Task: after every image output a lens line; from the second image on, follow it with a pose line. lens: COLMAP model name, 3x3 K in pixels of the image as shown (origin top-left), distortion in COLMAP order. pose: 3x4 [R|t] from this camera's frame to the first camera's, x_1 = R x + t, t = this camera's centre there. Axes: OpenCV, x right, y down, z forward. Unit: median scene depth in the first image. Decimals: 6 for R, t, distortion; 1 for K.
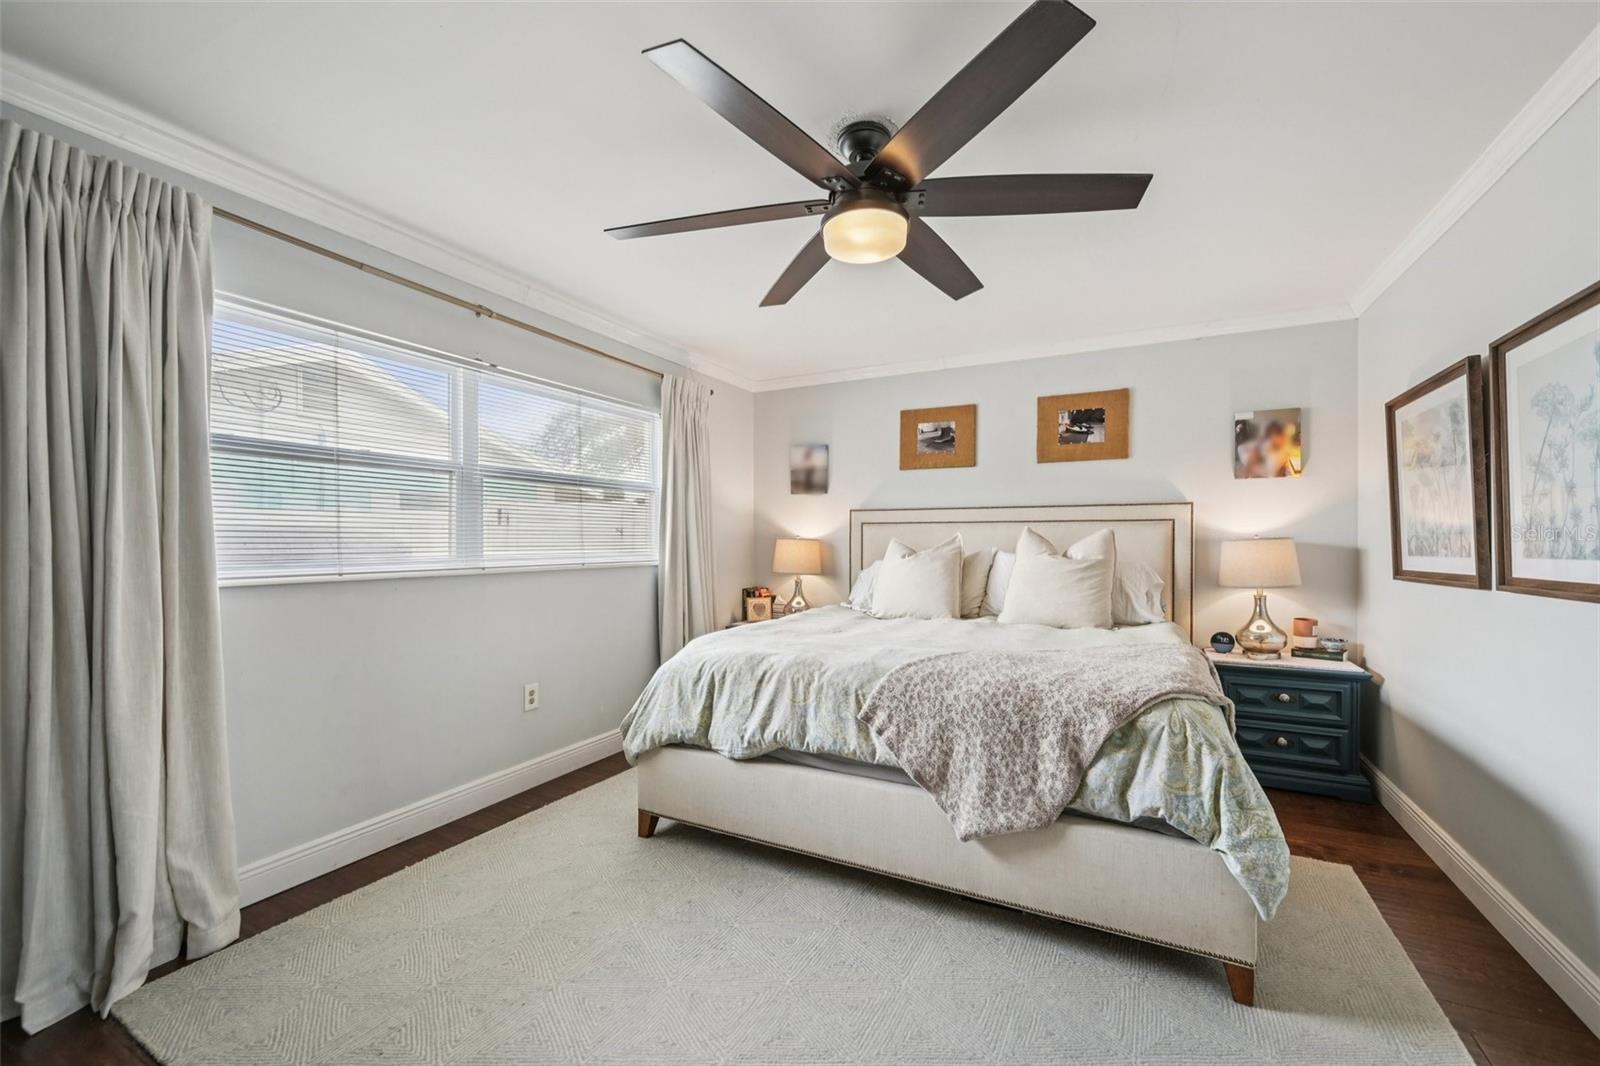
lens RADIAL K [[646.9, 0, 802.6], [0, 646.9, 546.9], [0, 0, 1]] dist [-0.001407, -0.000124]
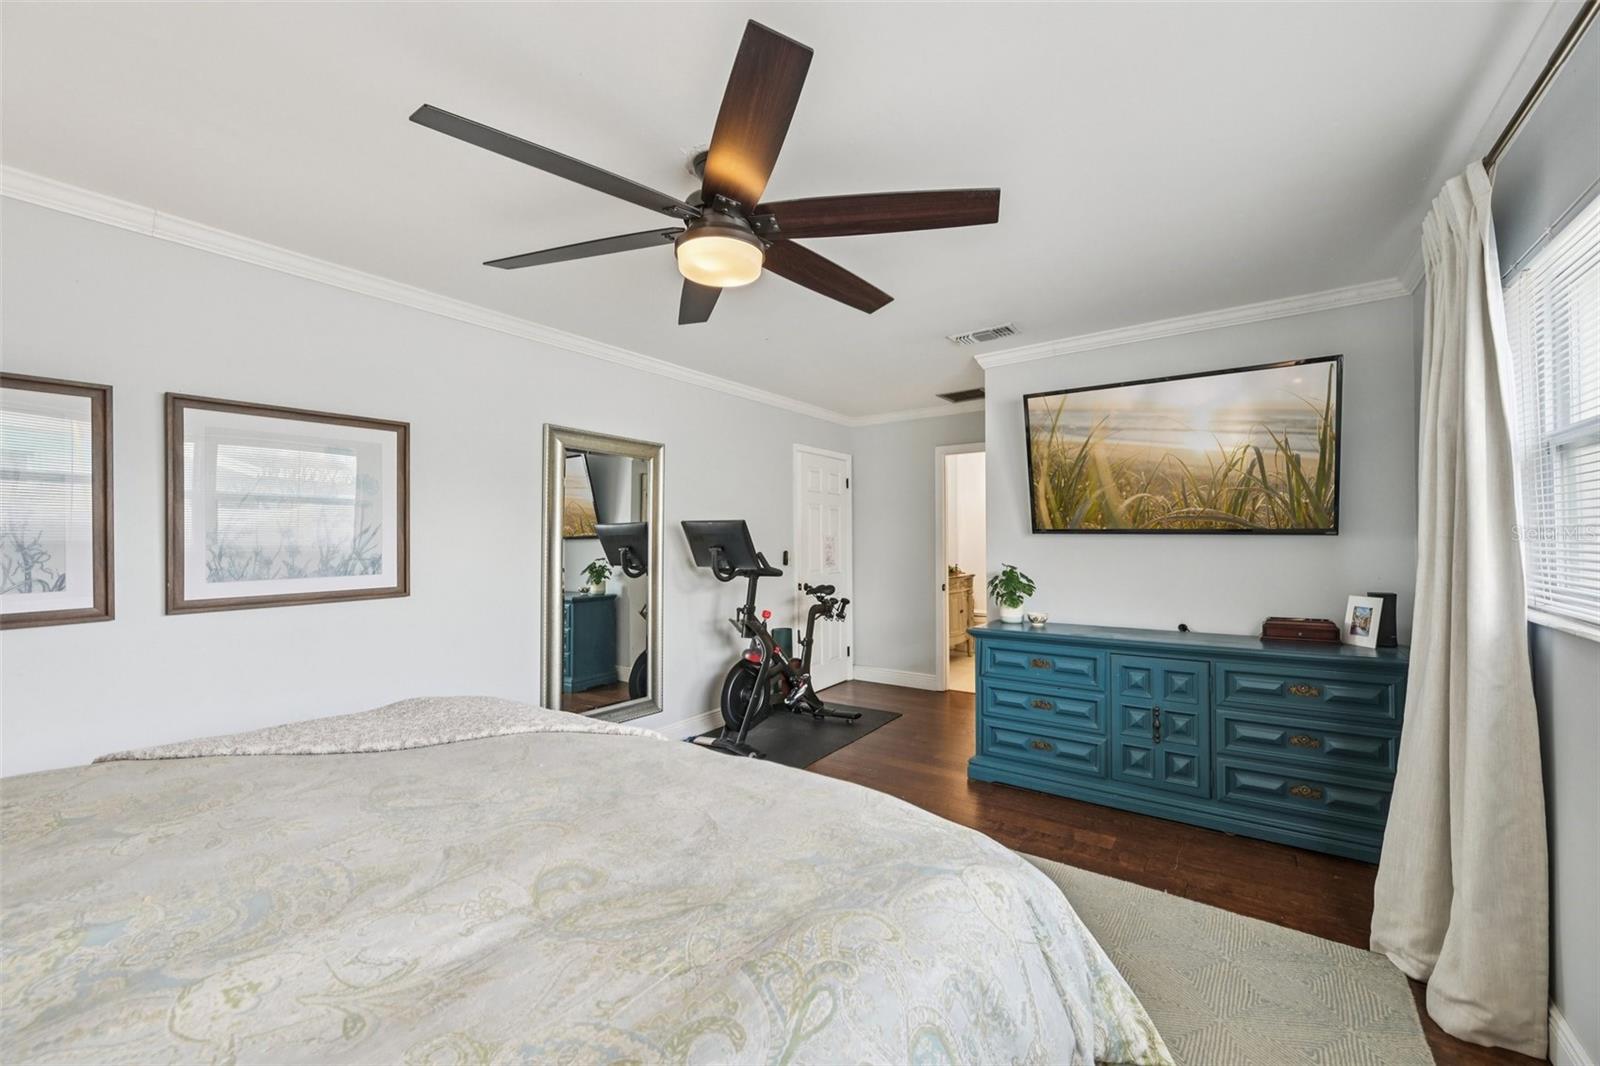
lens RADIAL K [[634.1, 0, 806.7], [0, 634.1, 538.3], [0, 0, 1]] dist [0.001231, 0.000141]
pose [[-0.988308, 0.014868, 0.151746, -0.088834], [0.015209, 0.999884, 0.001086, -0.025203], [-0.151712, 0.003381, -0.988419, 0.981174]]
